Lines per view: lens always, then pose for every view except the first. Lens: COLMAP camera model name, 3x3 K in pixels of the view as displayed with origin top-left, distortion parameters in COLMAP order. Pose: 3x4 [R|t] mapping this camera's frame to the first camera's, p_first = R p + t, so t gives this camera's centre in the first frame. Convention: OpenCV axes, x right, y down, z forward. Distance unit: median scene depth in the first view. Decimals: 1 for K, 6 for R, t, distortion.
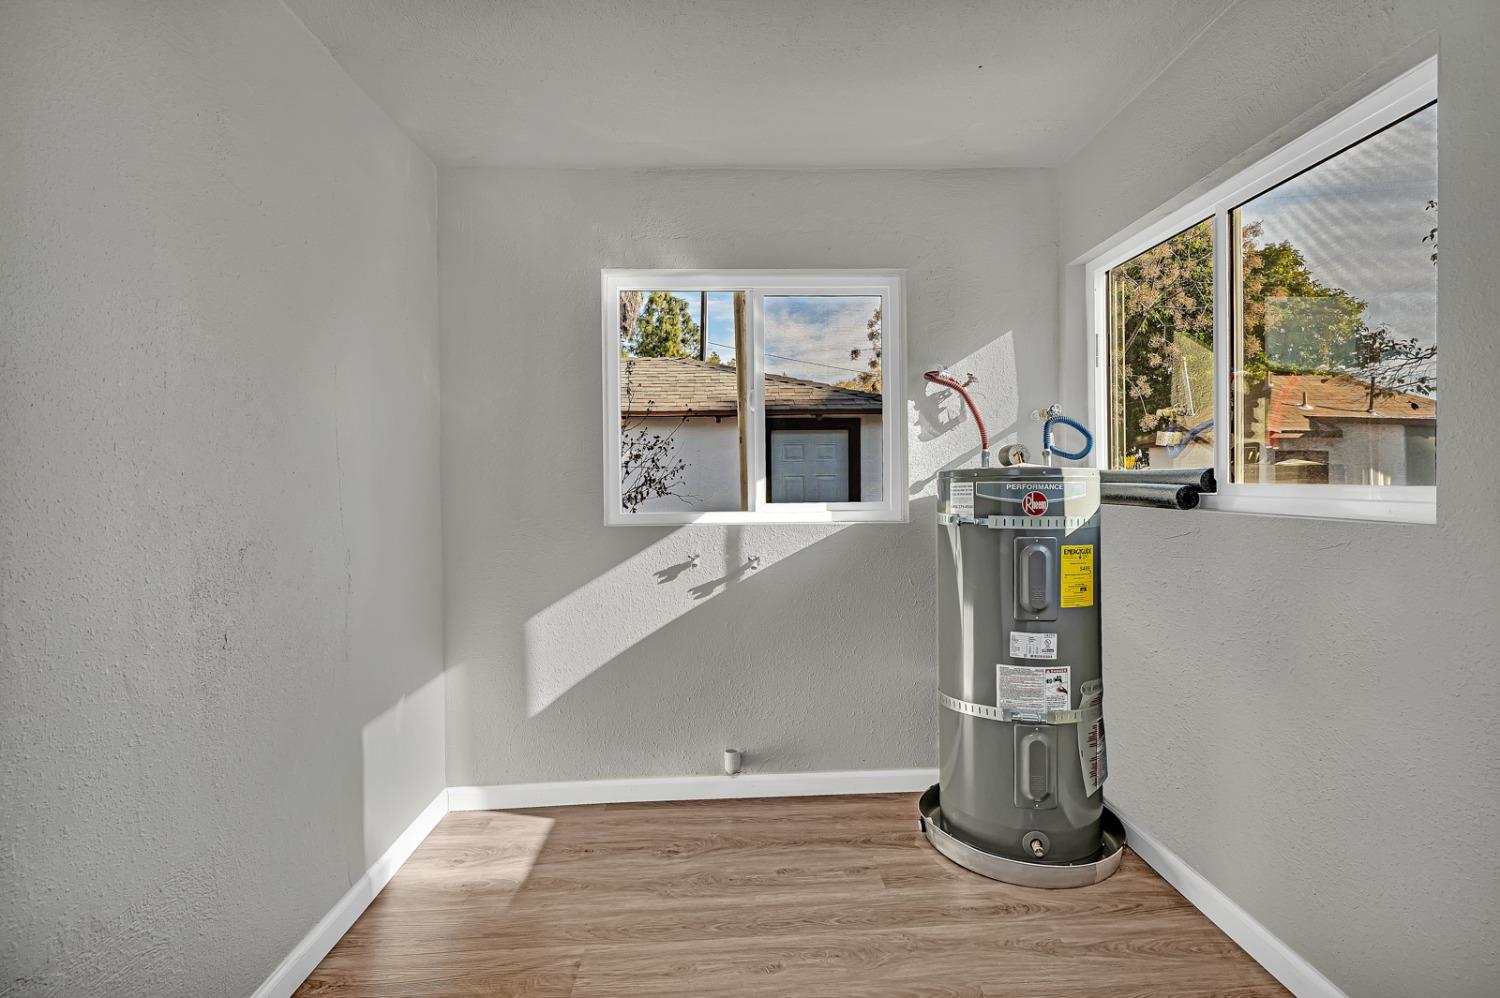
lens RADIAL K [[695.3, 0, 748.1], [0, 695.3, 483.7], [0, 0, 1]] dist [-0.012691, 0.004779]
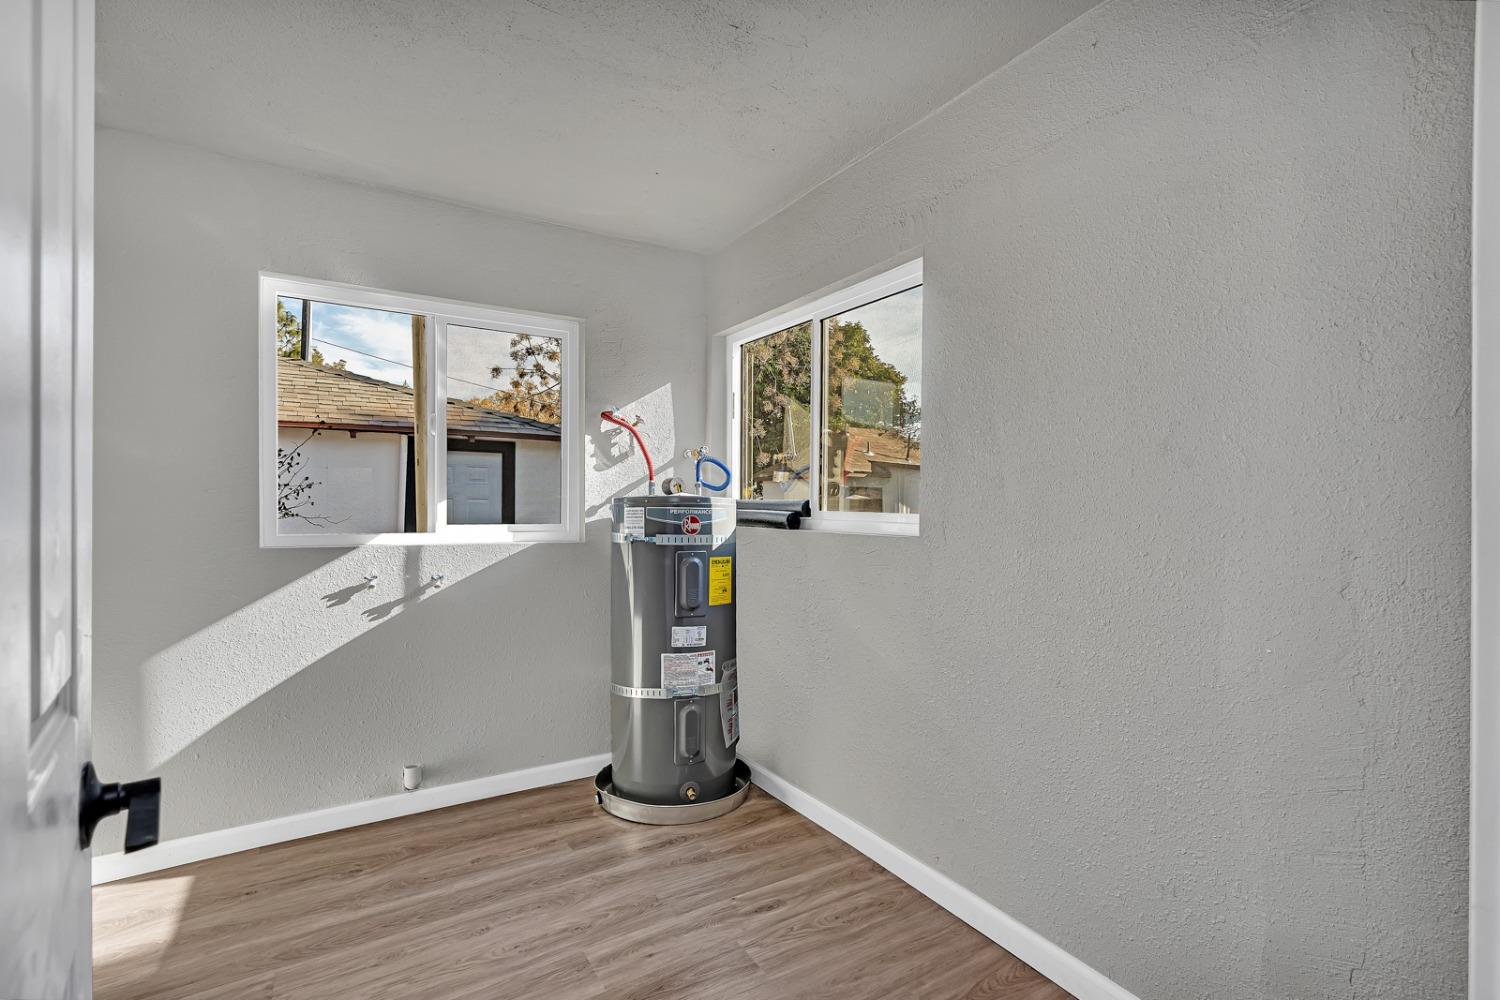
lens RADIAL K [[695.3, 0, 748.1], [0, 695.3, 484.7], [0, 0, 1]] dist [-0.012691, 0.004779]
pose [[0.874913, 0.031315, 0.483267, -0.099726], [-0.014659, 0.999162, -0.038206, 0.001949], [-0.484059, 0.026343, 0.874639, -0.147011]]
